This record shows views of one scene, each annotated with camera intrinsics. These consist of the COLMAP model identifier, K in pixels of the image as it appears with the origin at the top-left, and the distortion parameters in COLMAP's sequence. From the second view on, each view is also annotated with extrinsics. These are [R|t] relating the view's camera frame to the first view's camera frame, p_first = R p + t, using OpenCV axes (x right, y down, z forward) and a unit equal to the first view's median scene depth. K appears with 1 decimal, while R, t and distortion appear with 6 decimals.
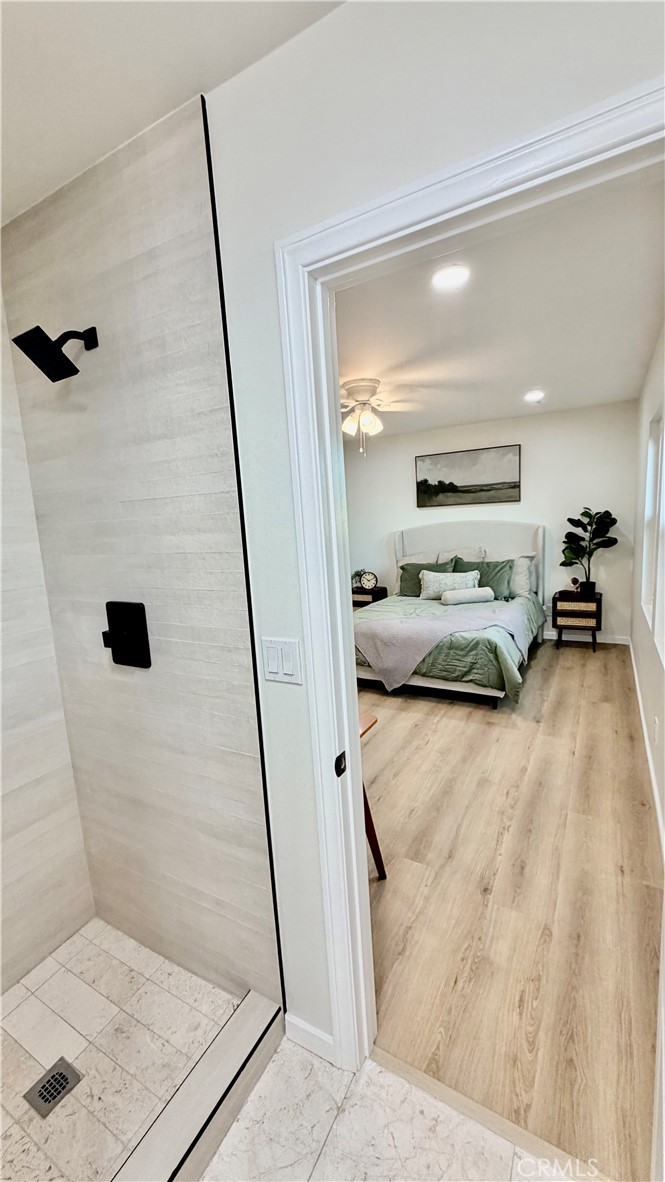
lens RADIAL K [[471.4, 0, 334.5], [0, 471.4, 584.7], [0, 0, 1]] dist [0.002865, 0.000408]
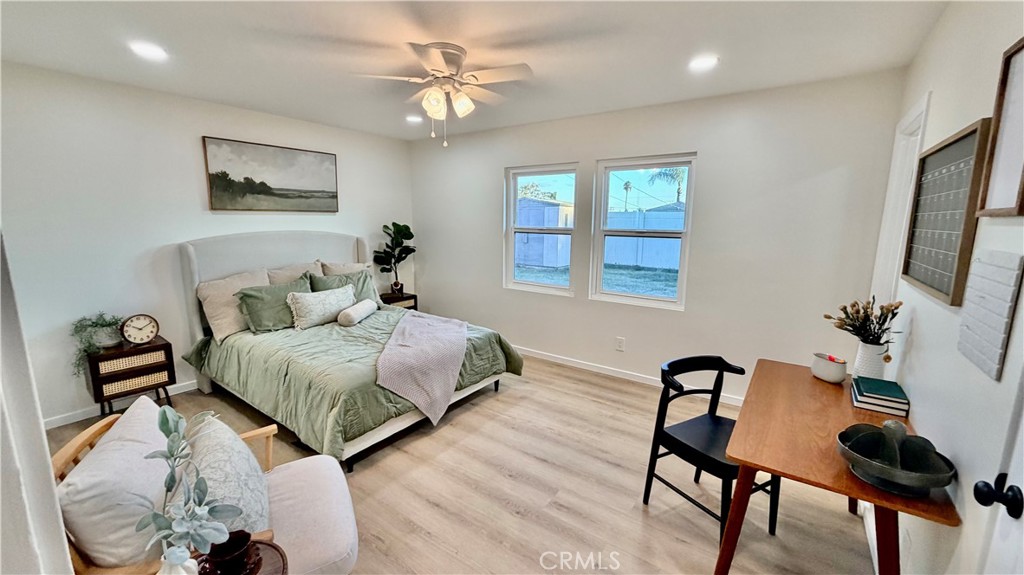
lens RADIAL K [[408.4, 0, 506.6], [0, 408.4, 284.9], [0, 0, 1]] dist [0.002865, 0.000408]
pose [[0.110523, -0.108179, 0.987969, -0.491379], [0.128502, 0.987270, 0.093727, -0.068426], [-0.985531, 0.116597, 0.123018, 0.636310]]
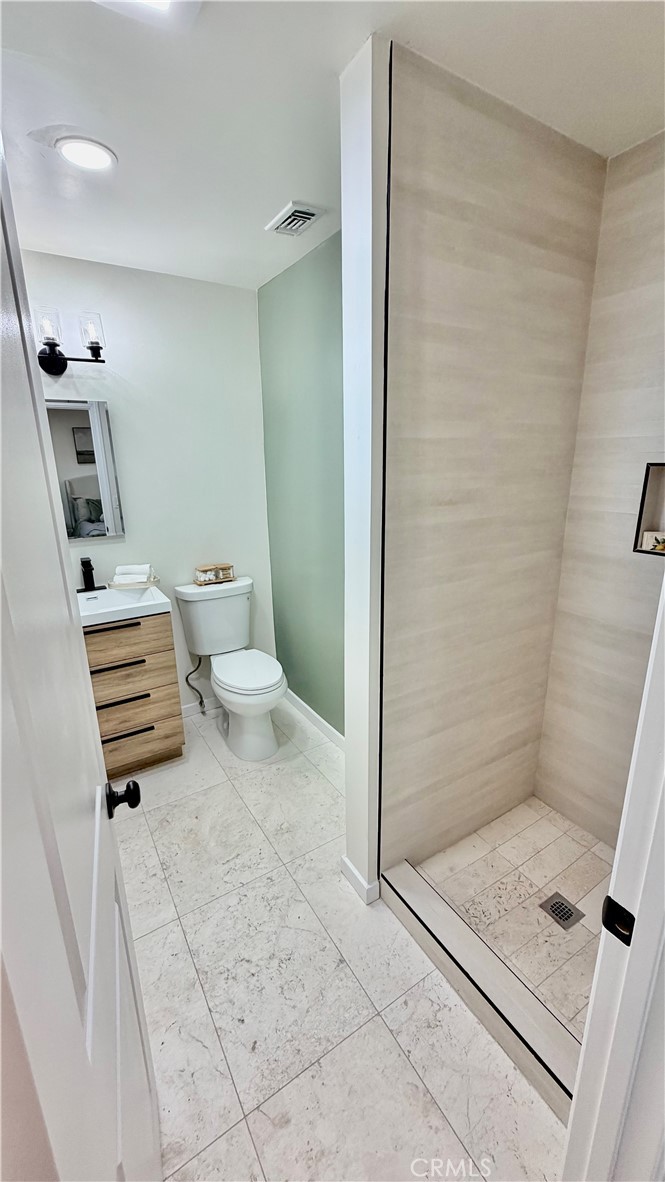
lens RADIAL K [[471.4, 0, 334.7], [0, 471.4, 593.7], [0, 0, 1]] dist [0.002865, 0.000408]
pose [[-0.471990, 0.302743, -0.827993, 0.132882], [-0.083387, 0.919648, 0.383789, -0.041286], [0.877651, 0.250188, -0.408820, 0.215103]]
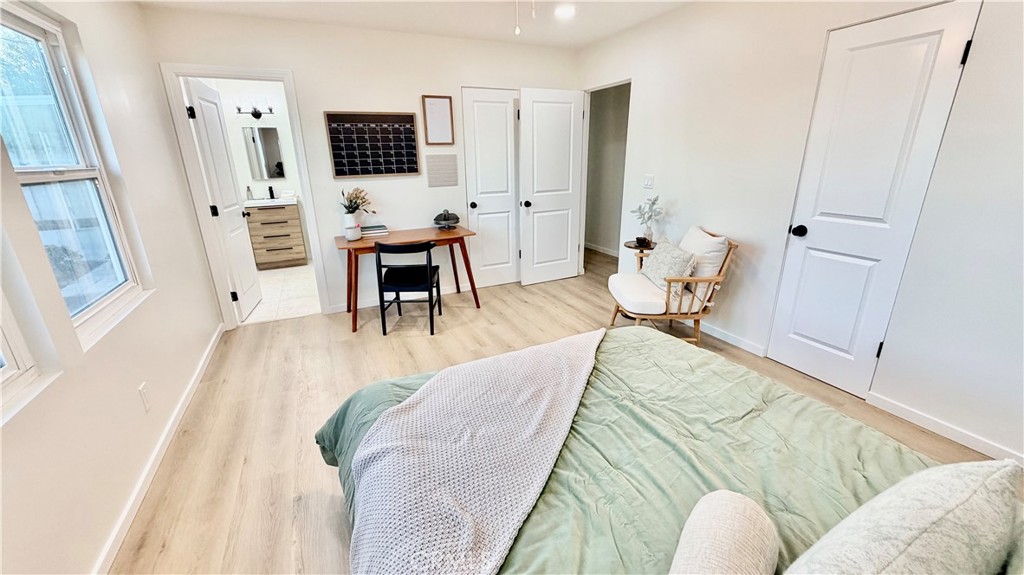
lens RADIAL K [[408.4, 0, 515.8], [0, 408.4, 285.2], [0, 0, 1]] dist [0.002865, 0.000408]
pose [[-0.562912, 0.316385, -0.763564, 0.429153], [-0.071554, 0.901711, 0.426378, -0.158712], [0.823414, 0.294649, -0.484945, 1.022783]]
